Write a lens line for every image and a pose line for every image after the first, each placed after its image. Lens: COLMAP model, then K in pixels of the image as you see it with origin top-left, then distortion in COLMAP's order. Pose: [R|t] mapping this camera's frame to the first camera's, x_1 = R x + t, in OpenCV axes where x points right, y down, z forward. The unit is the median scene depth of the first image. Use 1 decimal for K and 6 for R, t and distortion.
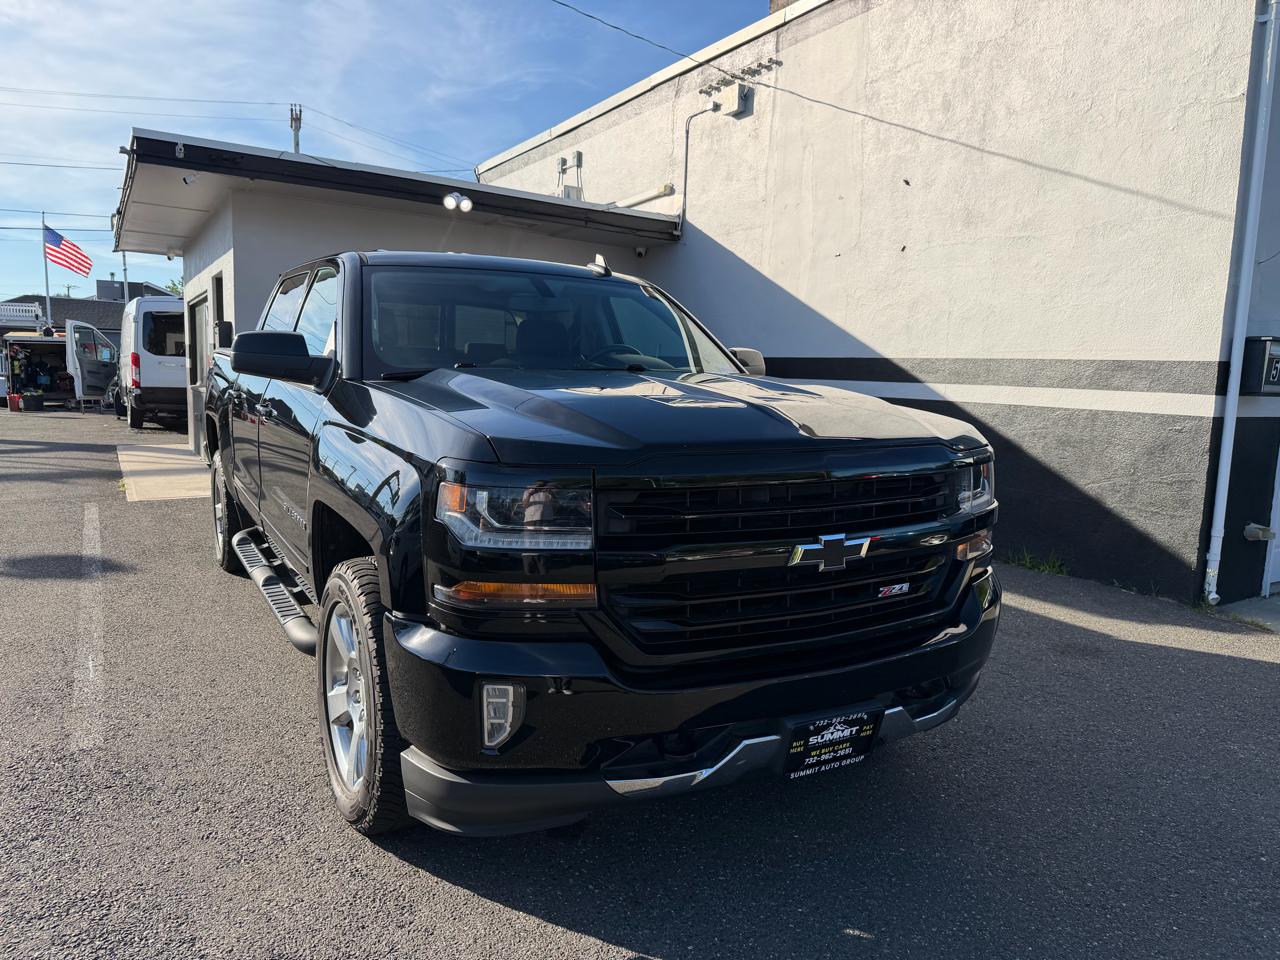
lens RADIAL K [[910.2, 0, 633.6], [0, 910.2, 475.3], [0, 0, 1]] dist [-0.001512, -0.001674]
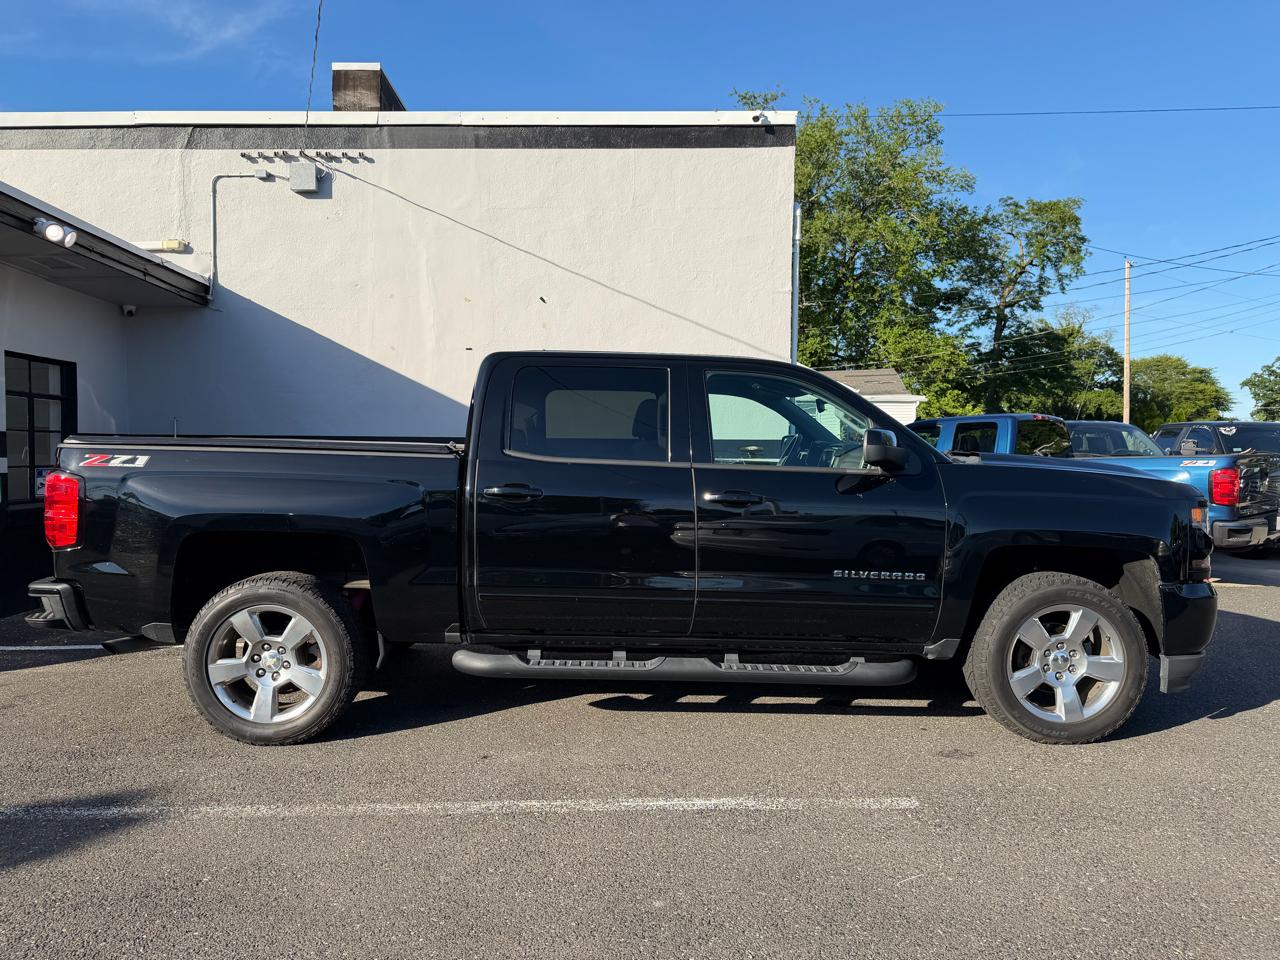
lens RADIAL K [[901.9, 0, 640.0], [0, 901.9, 480.0], [0, 0, 1]] dist [0.032326, -0.046633]
pose [[0.530040, -0.044440, 0.846808, -0.655076], [0.100562, 0.994873, -0.010734, -0.044456], [-0.841989, 0.090846, 0.531791, 0.233879]]
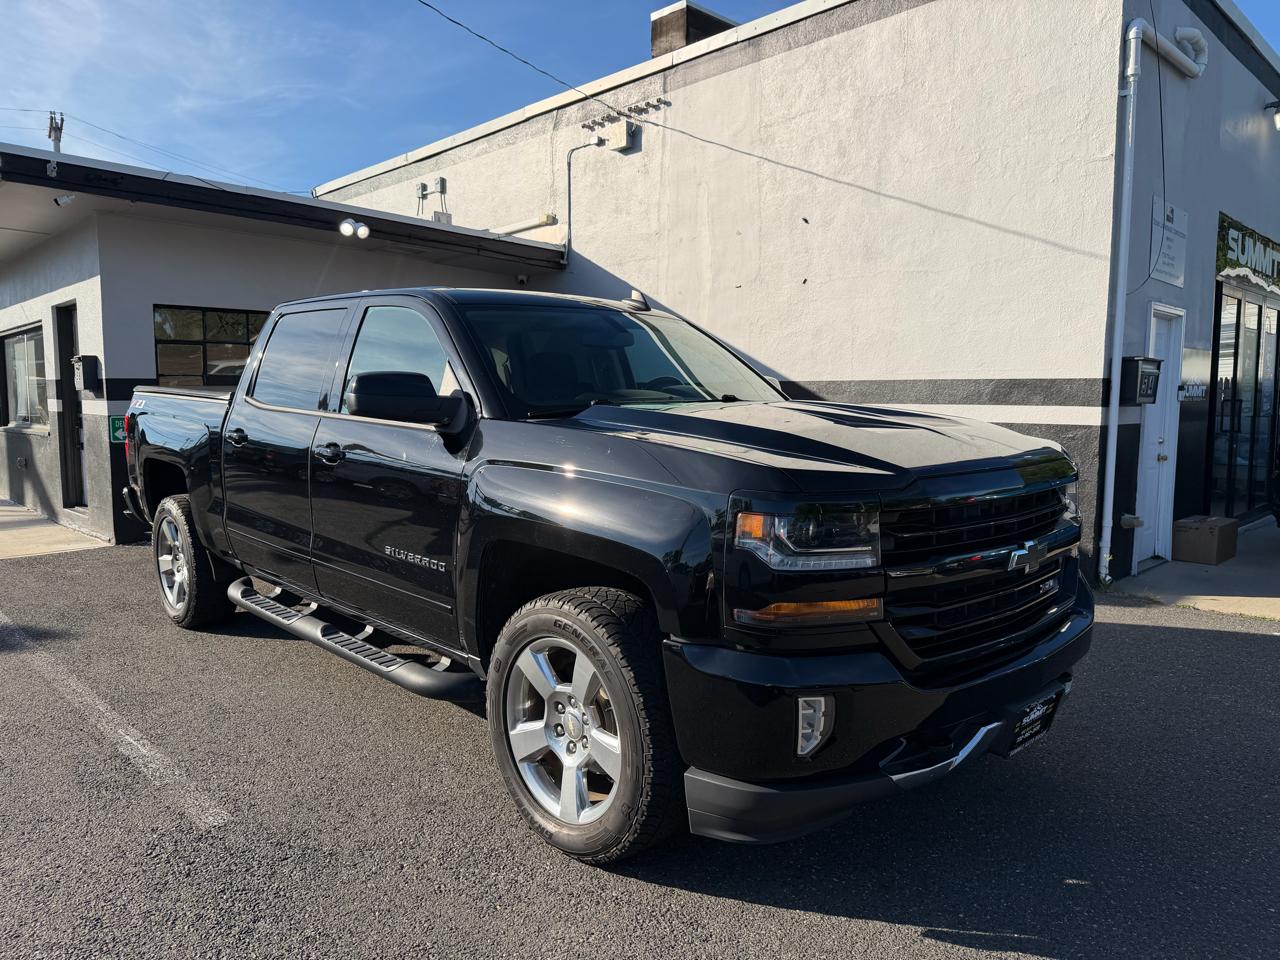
lens RADIAL K [[901.9, 0, 640.0], [0, 901.9, 480.0], [0, 0, 1]] dist [0.032326, -0.046633]
pose [[0.971654, -0.046954, 0.231699, -0.151752], [0.051275, 0.998604, -0.012659, -0.006636], [-0.230781, 0.024180, 0.972705, -0.002803]]
